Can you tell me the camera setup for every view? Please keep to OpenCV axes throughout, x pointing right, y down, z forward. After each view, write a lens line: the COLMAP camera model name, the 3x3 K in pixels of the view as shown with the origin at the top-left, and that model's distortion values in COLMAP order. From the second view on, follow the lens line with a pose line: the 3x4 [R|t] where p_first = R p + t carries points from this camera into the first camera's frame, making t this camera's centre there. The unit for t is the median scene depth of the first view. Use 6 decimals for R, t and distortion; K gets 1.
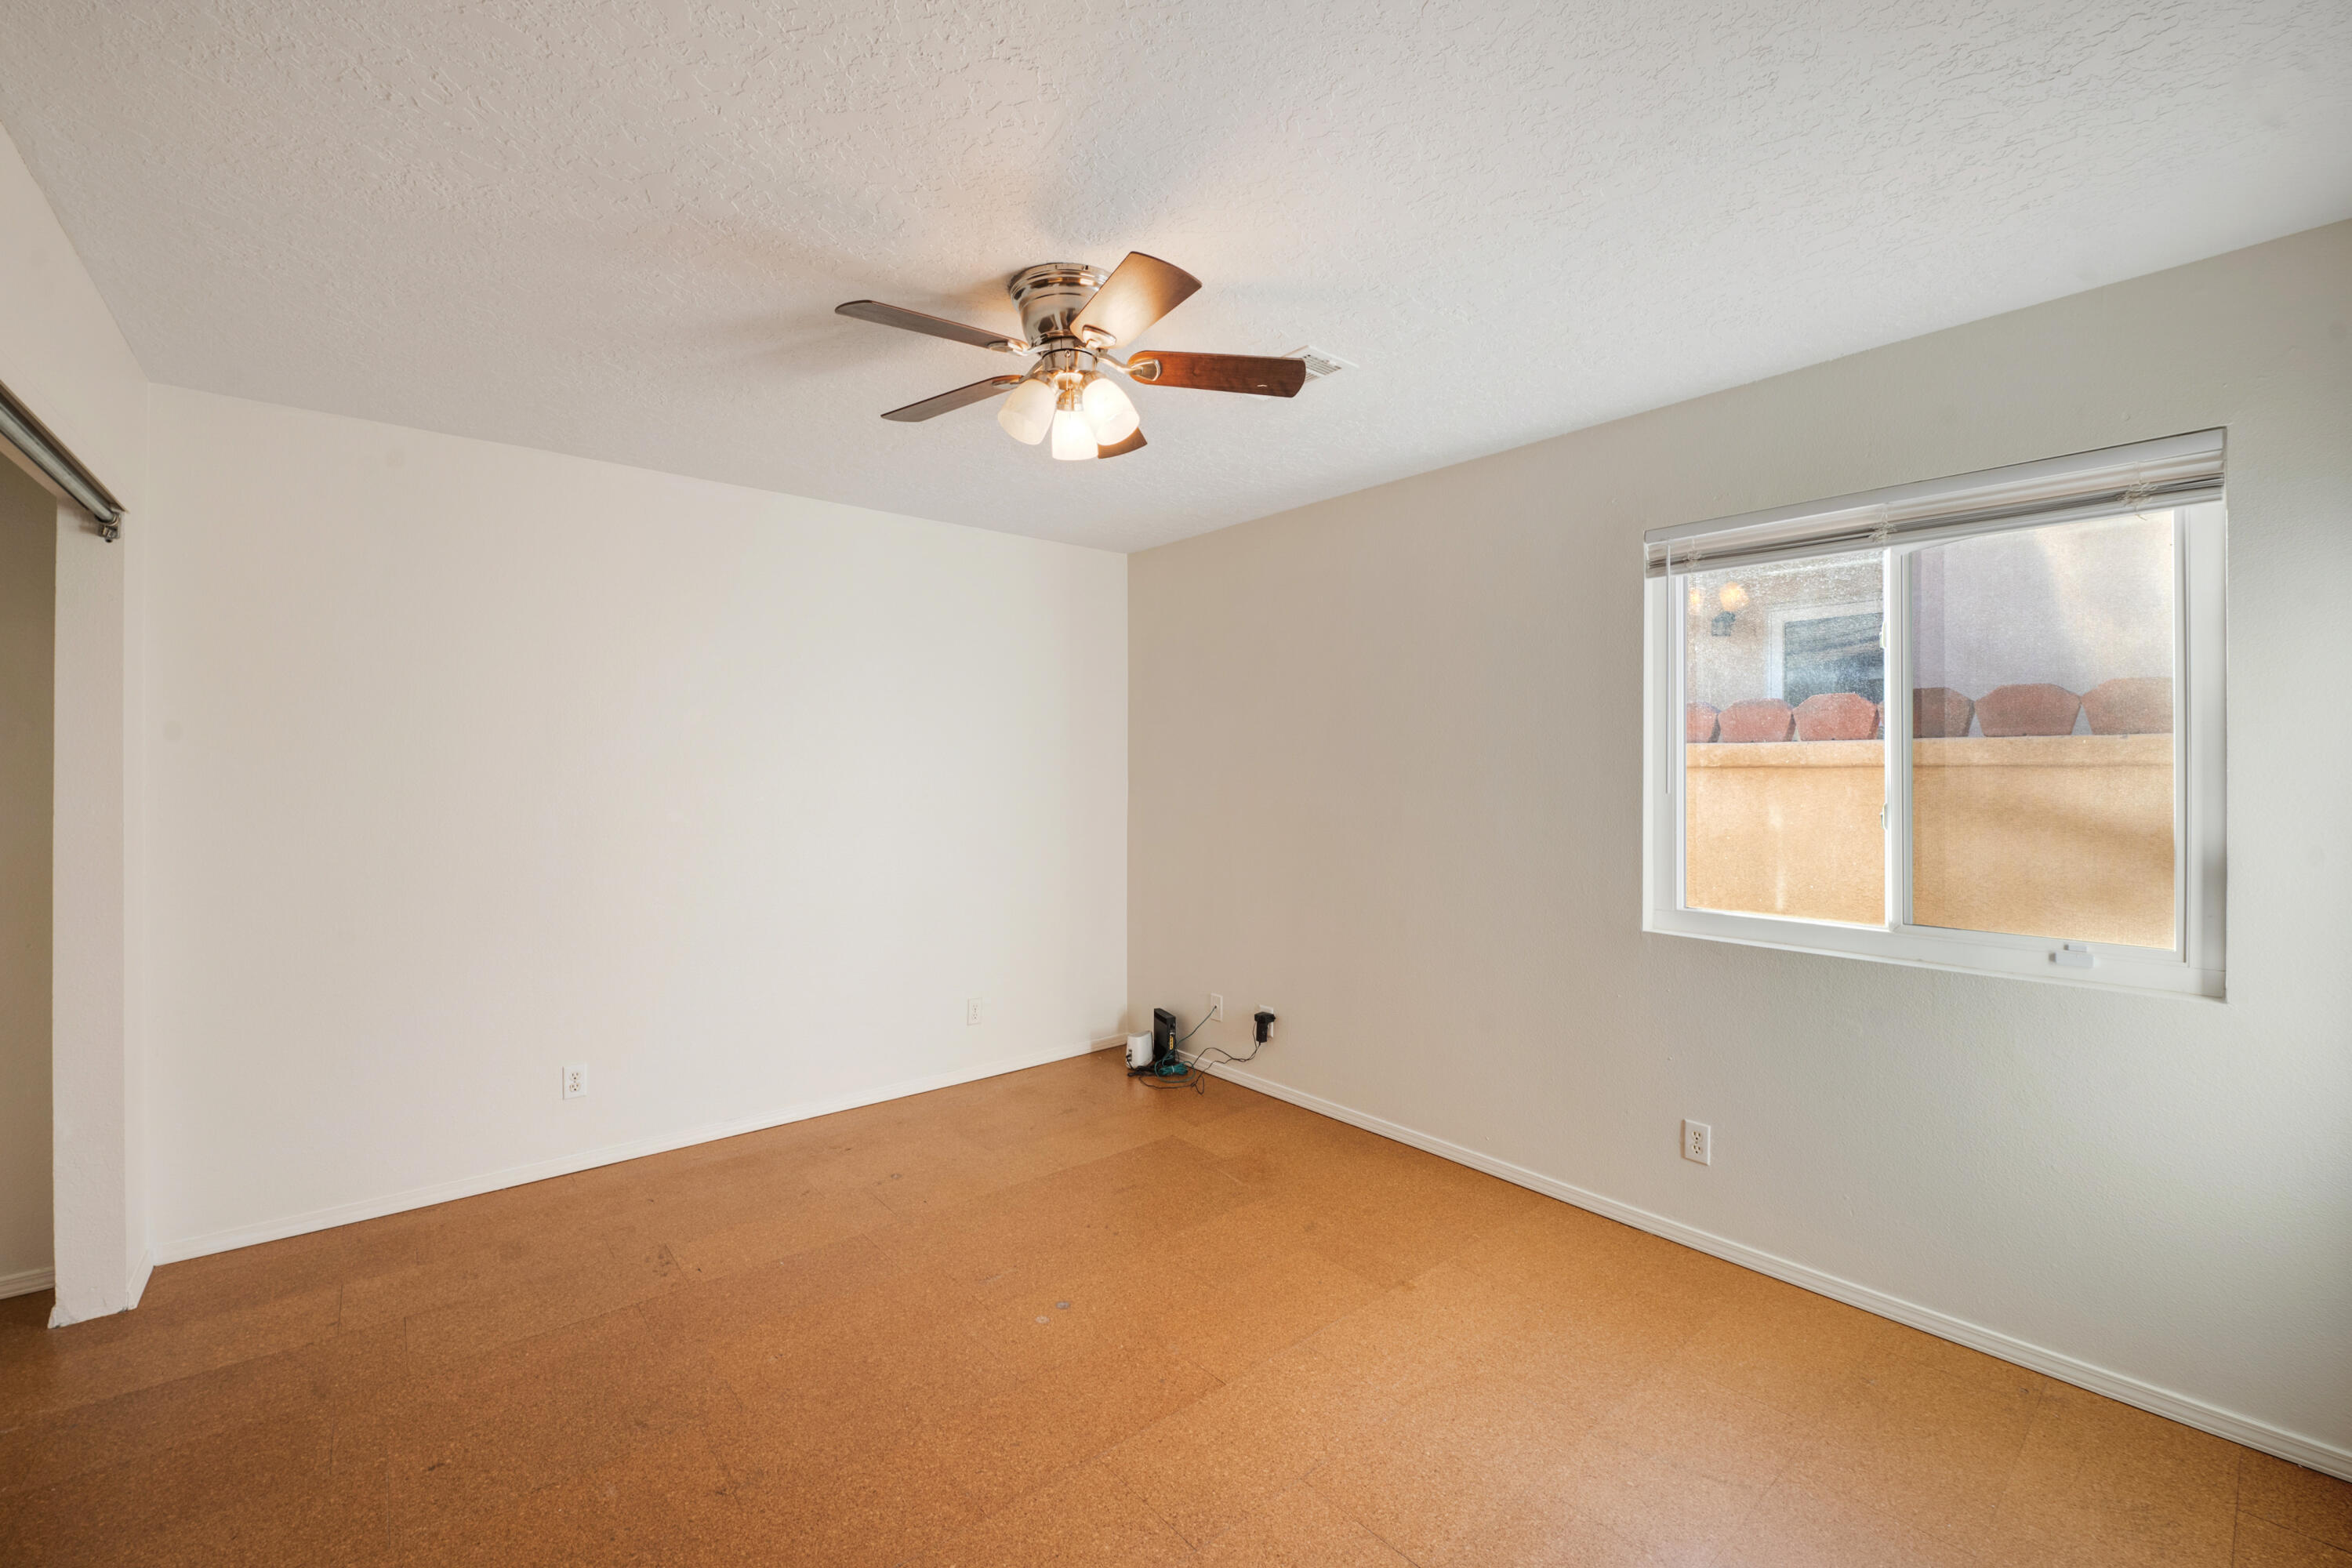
lens RADIAL K [[947.7, 0, 1179.3], [0, 947.7, 772.8], [0, 0, 1]] dist [-0.015070, -0.000576]
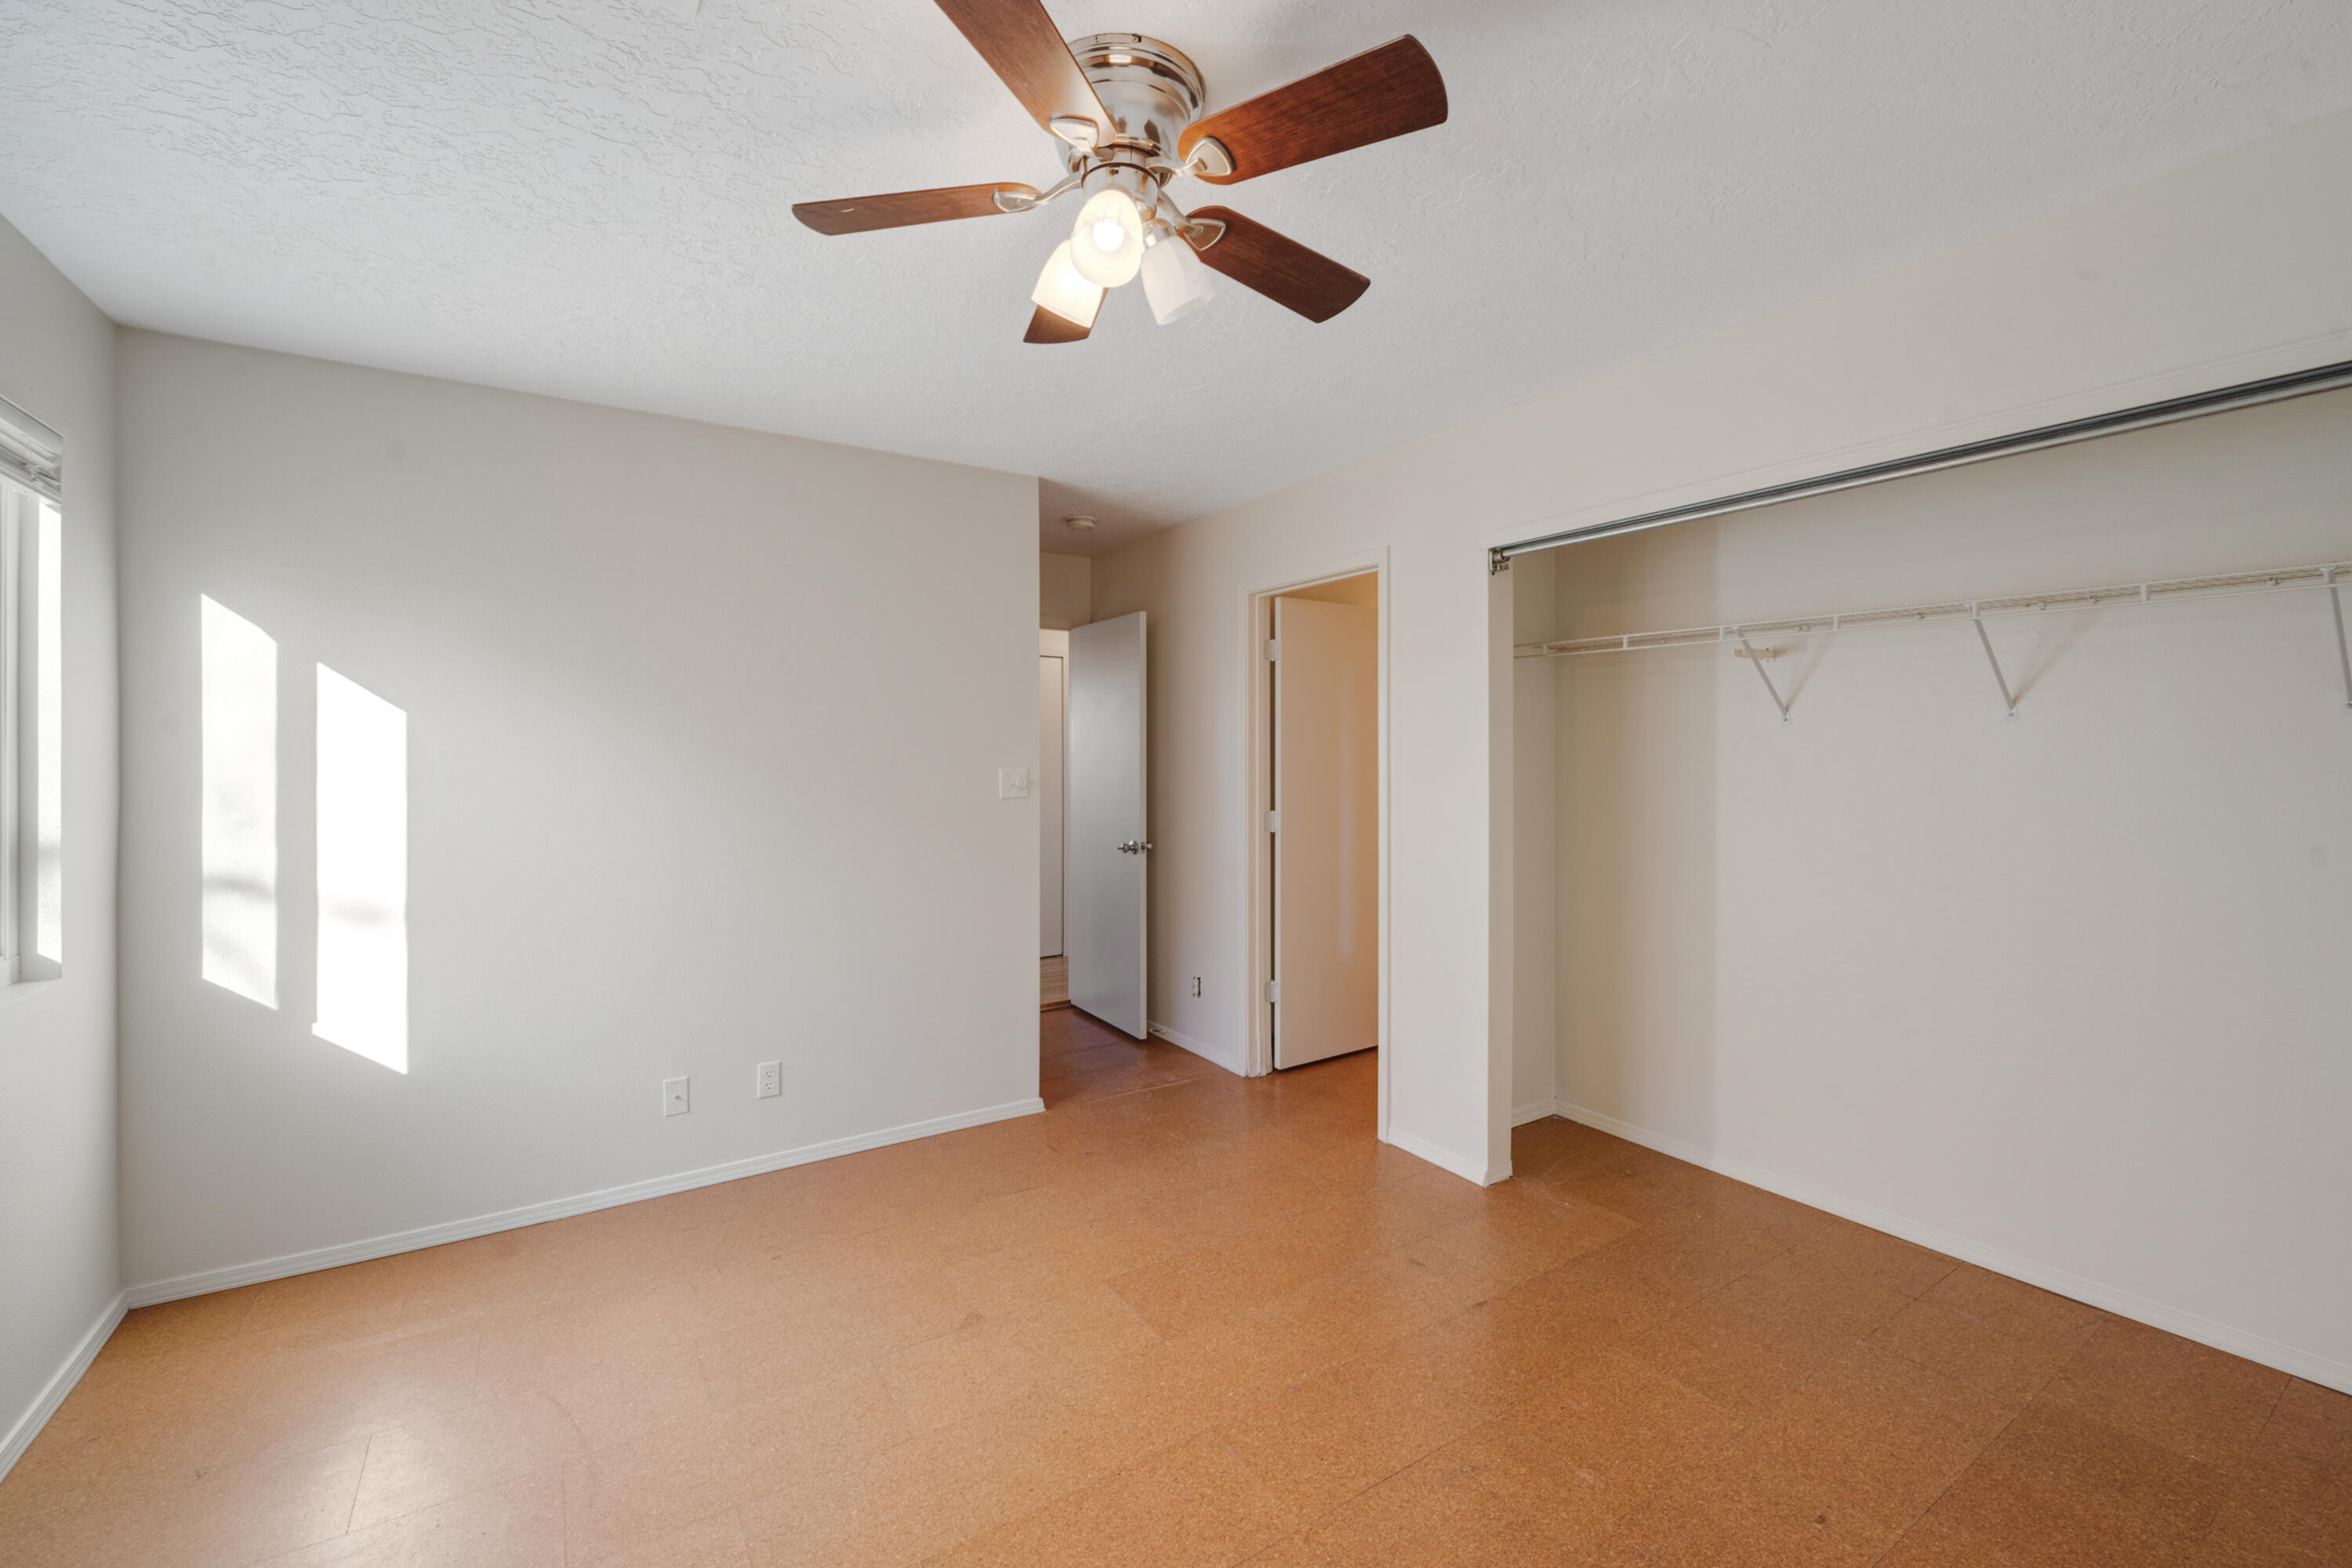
lens RADIAL K [[947.7, 0, 1175.9], [0, 947.7, 760.3], [0, 0, 1]] dist [-0.015070, -0.000576]
pose [[-0.991526, 0.002447, 0.129885, -0.207127], [0.004121, 0.999912, 0.012627, -0.007420], [-0.129842, 0.013055, -0.991449, 1.389694]]
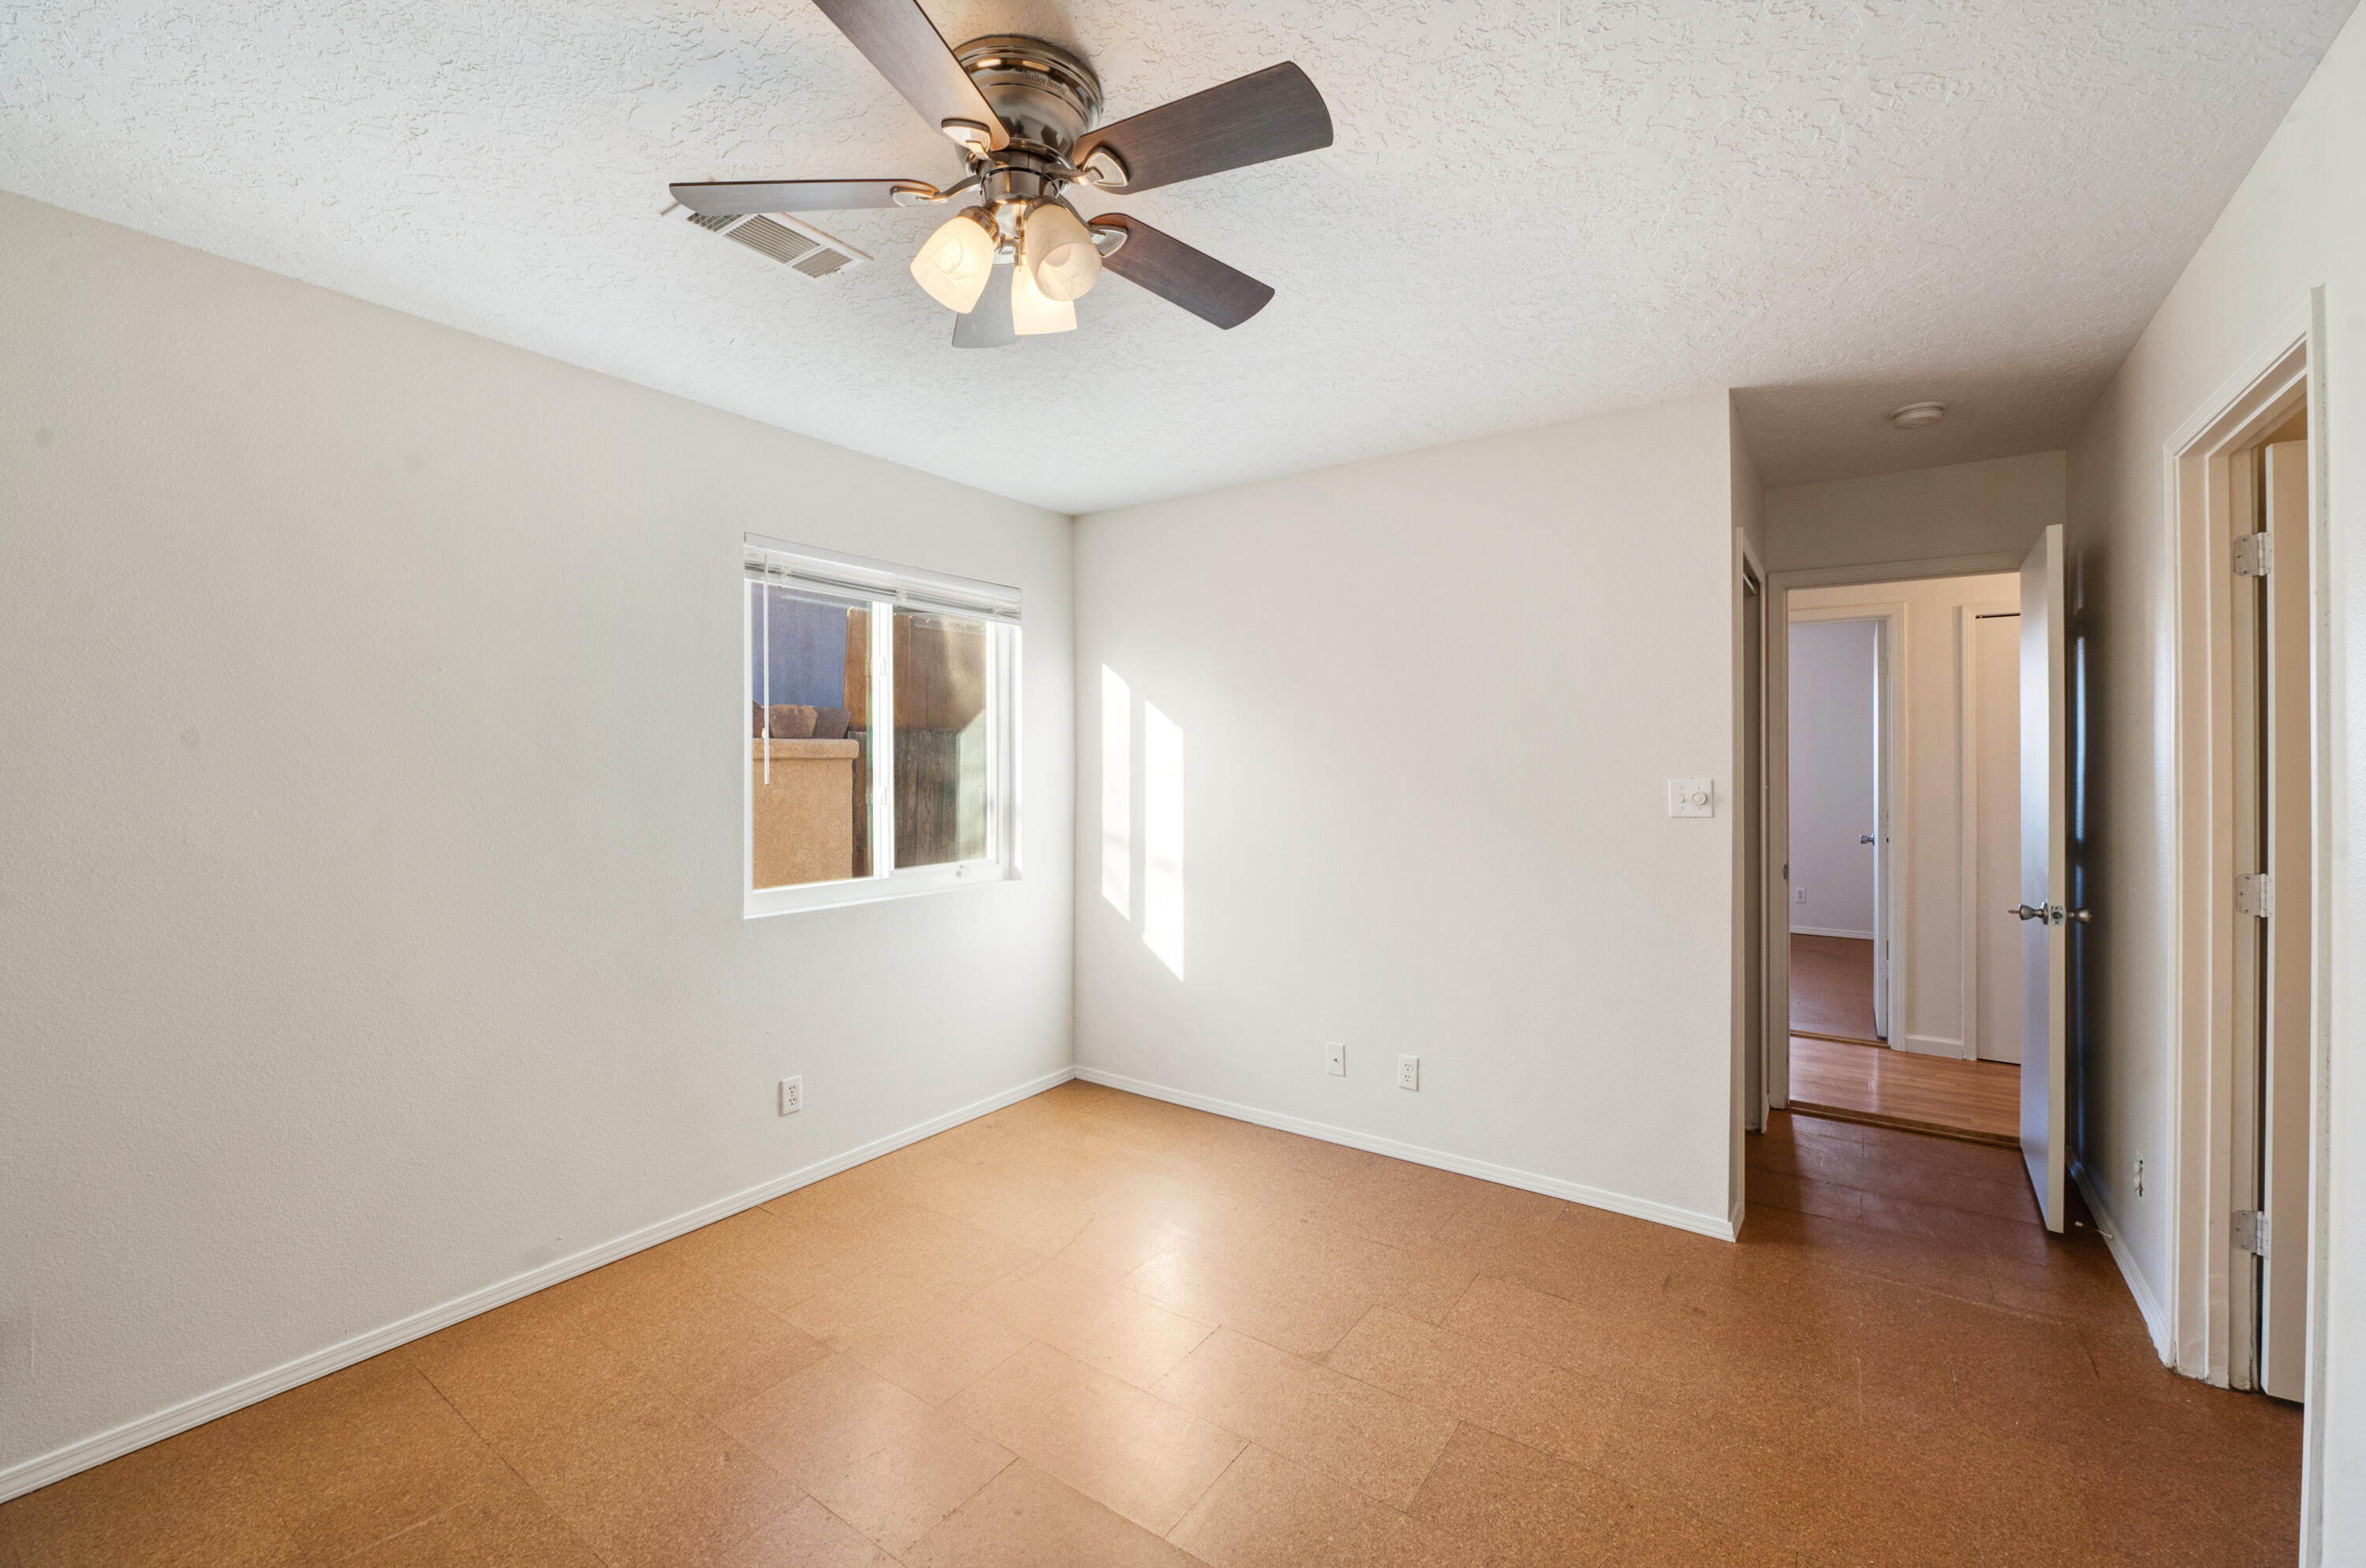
lens RADIAL K [[950.7, 0, 1190.0], [0, 950.7, 762.4], [0, 0, 1]] dist [-0.015783, -0.000513]
pose [[-0.256563, -0.000955, 0.966527, -0.686637], [0.006086, 0.999978, 0.002604, -0.003698], [-0.966508, 0.006551, -0.256552, 0.862734]]
